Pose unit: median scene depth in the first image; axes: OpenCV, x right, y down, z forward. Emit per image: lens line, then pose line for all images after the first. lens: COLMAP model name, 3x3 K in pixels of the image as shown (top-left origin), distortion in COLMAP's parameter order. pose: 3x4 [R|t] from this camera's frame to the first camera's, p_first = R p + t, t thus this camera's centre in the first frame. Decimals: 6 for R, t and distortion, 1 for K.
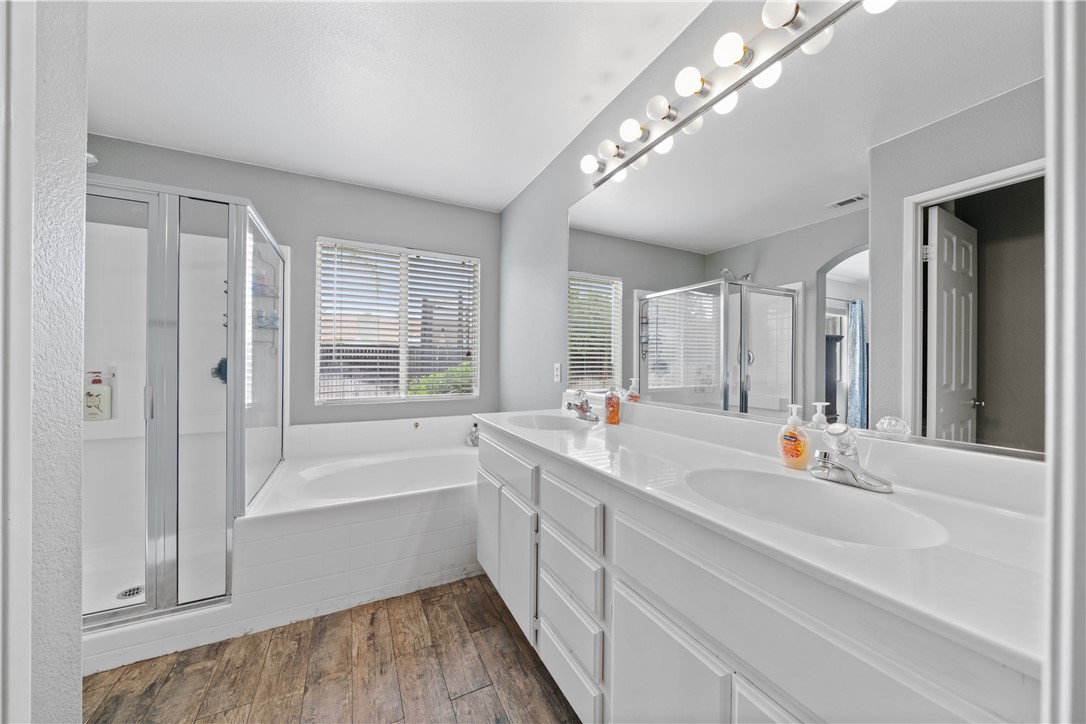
lens RADIAL K [[370.7, 0, 541.3], [0, 370.7, 361.9], [0, 0, 1]] dist [-0.000048, -0.000146]
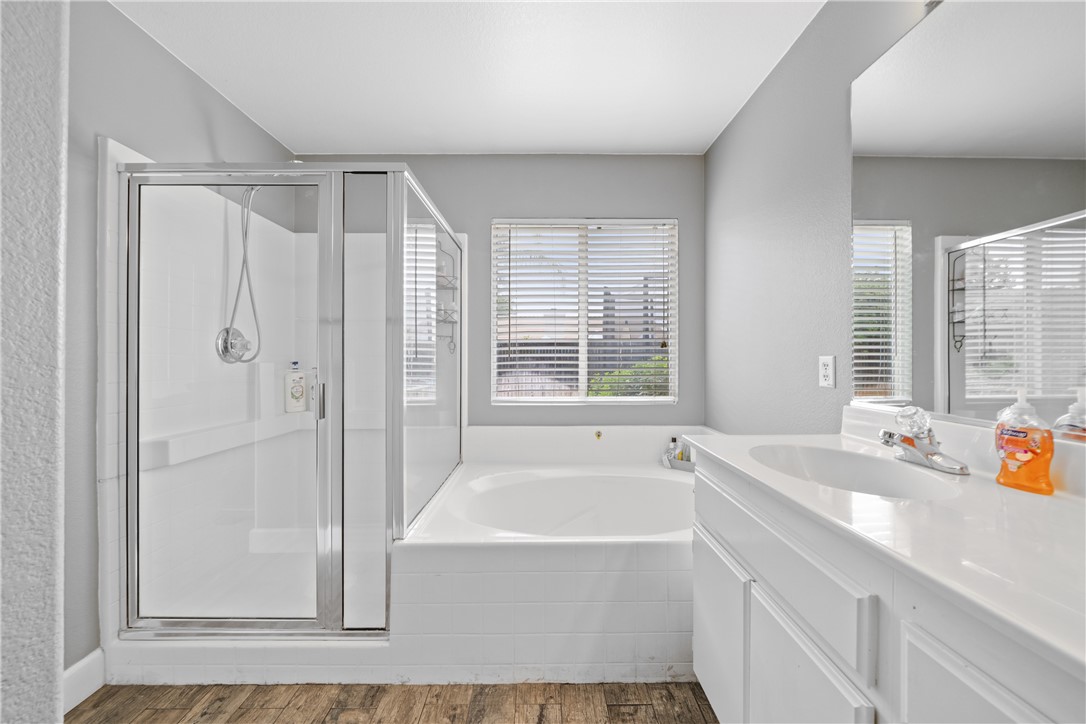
lens RADIAL K [[370.7, 0, 541.3], [0, 370.7, 361.9], [0, 0, 1]] dist [-0.000048, -0.000146]
pose [[0.887353, -0.003534, -0.461077, -0.087386], [0.008237, 0.999933, 0.008188, 0.005526], [0.461017, -0.011064, 0.887322, 0.265499]]
